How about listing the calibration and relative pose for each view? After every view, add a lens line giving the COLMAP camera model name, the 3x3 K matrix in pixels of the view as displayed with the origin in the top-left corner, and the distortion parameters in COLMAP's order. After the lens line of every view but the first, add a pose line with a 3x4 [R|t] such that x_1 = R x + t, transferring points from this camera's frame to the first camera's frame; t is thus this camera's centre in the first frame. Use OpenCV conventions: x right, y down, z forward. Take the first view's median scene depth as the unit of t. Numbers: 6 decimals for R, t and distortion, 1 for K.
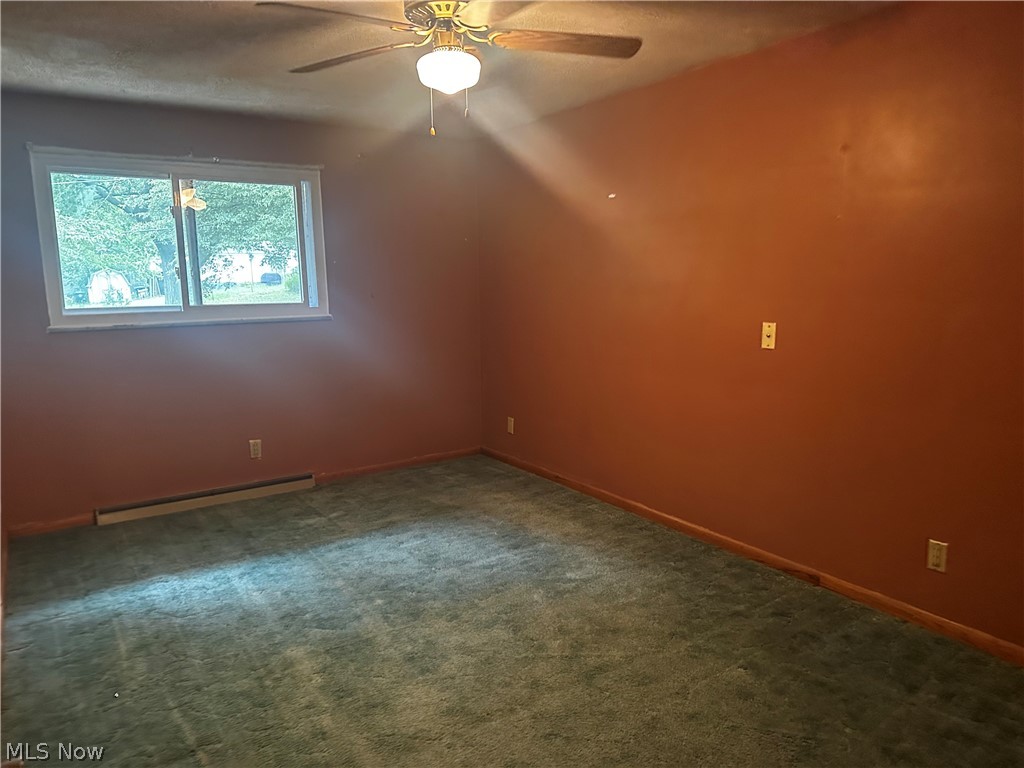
lens RADIAL K [[720.7, 0, 507.6], [0, 720.7, 385.4], [0, 0, 1]] dist [0.092372, -0.139866]
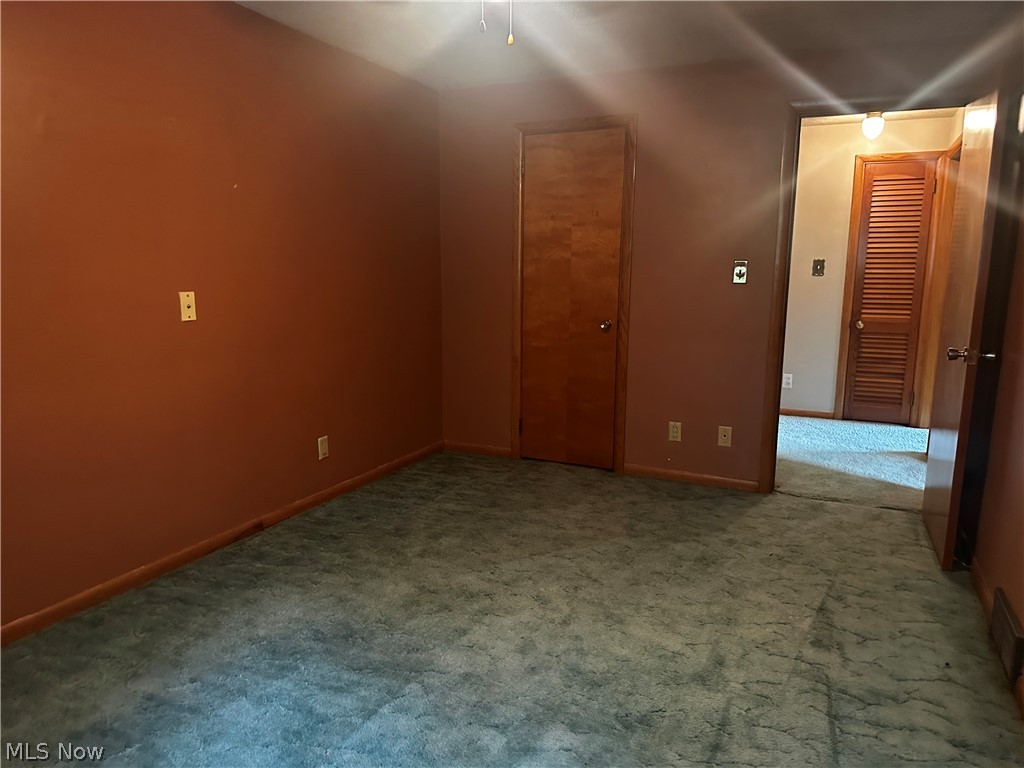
lens RADIAL K [[720.7, 0, 507.6], [0, 720.7, 385.4], [0, 0, 1]] dist [0.092372, -0.139866]
pose [[-0.534478, -0.124854, 0.835910, -0.622599], [0.130266, 0.965041, 0.227433, -0.128055], [-0.835083, 0.230449, -0.499529, 1.146004]]
